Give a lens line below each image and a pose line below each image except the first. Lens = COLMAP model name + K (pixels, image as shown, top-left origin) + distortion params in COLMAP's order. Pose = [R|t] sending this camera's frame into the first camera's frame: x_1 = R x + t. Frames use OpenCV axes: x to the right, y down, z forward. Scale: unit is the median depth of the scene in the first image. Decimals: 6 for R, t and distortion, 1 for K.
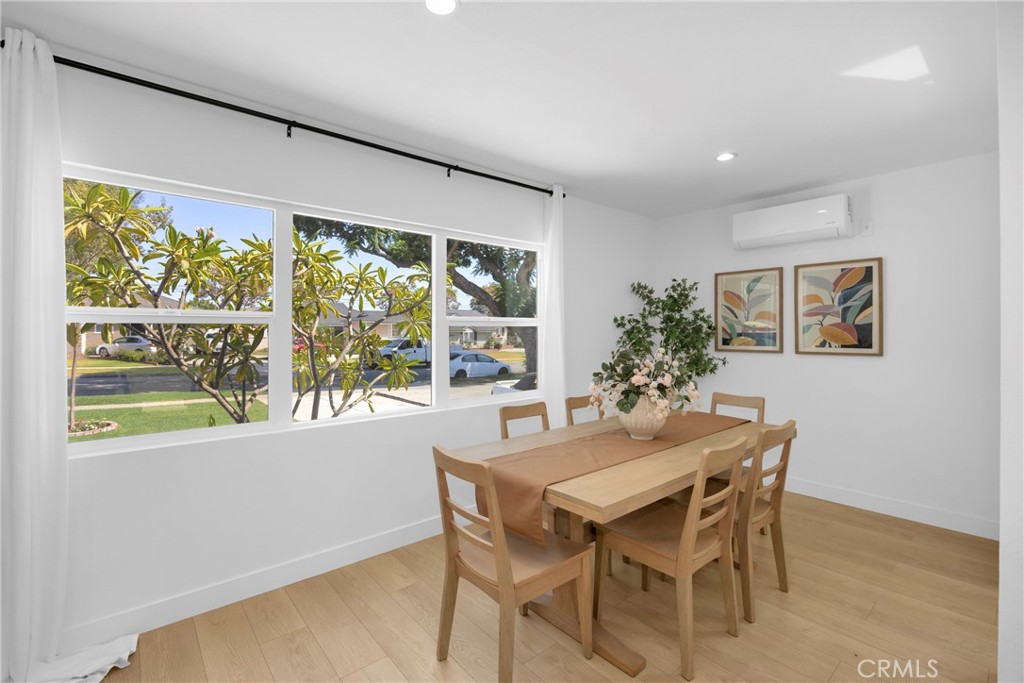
lens RADIAL K [[458.8, 0, 511.5], [0, 458.8, 330.2], [0, 0, 1]] dist [-0.001151, -0.000089]
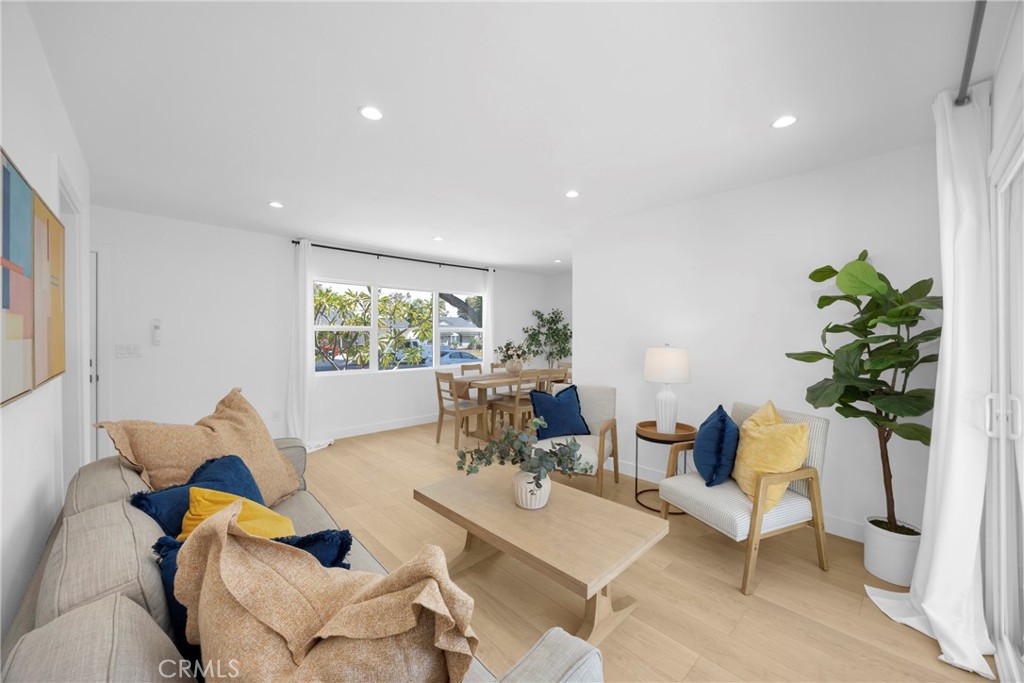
lens RADIAL K [[388.2, 0, 507.5], [0, 388.2, 336.7], [0, 0, 1]] dist [-0.000622, -0.000053]
pose [[0.999257, 0.002962, 0.038426, 0.090545], [-0.003206, 0.999975, 0.006284, 0.000861], [-0.038406, -0.006403, 0.999242, -0.685357]]
